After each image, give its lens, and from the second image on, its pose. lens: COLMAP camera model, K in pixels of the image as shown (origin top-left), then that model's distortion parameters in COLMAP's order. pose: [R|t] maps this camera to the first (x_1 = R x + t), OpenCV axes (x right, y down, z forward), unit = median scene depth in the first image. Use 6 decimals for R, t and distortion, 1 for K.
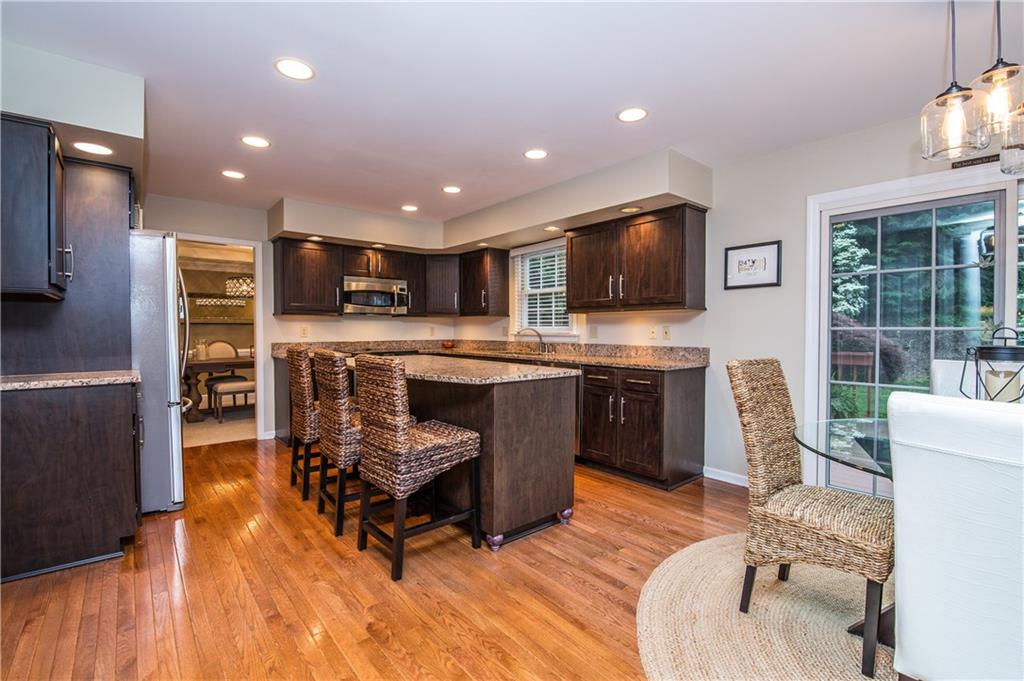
lens RADIAL K [[449.9, 0, 515.8], [0, 449.9, 337.3], [0, 0, 1]] dist [-0.001693, -0.000397]
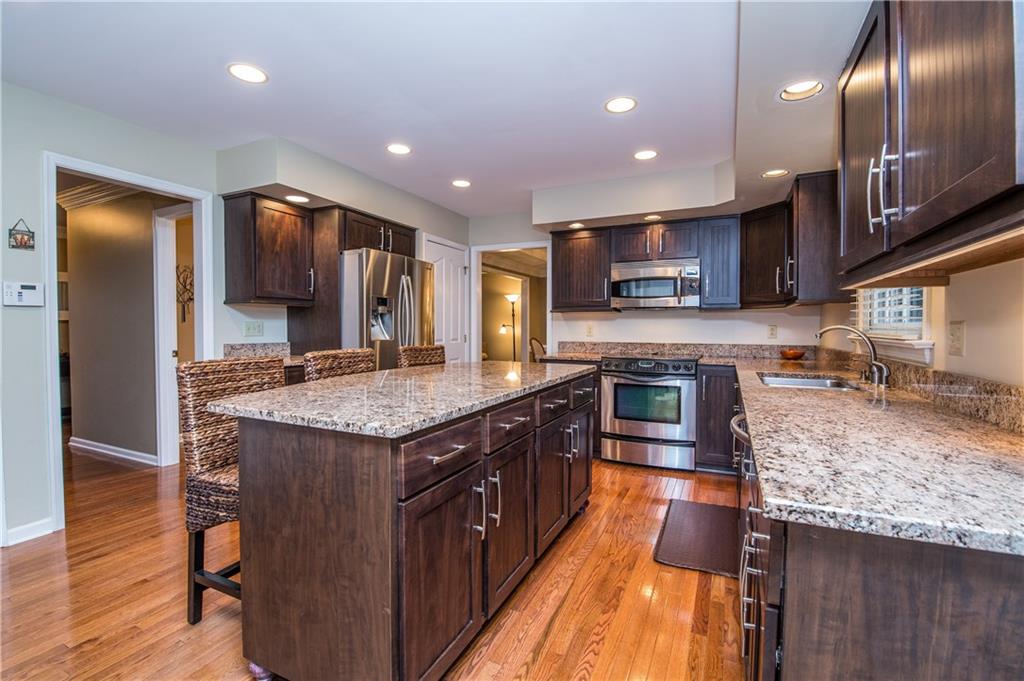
lens RADIAL K [[449.9, 0, 515.8], [0, 449.9, 337.3], [0, 0, 1]] dist [-0.001693, -0.000397]
pose [[0.405539, 0.021627, -0.913822, 0.318579], [-0.018923, 0.999704, 0.015261, -0.009969], [0.913882, 0.011103, 0.405828, 0.523873]]
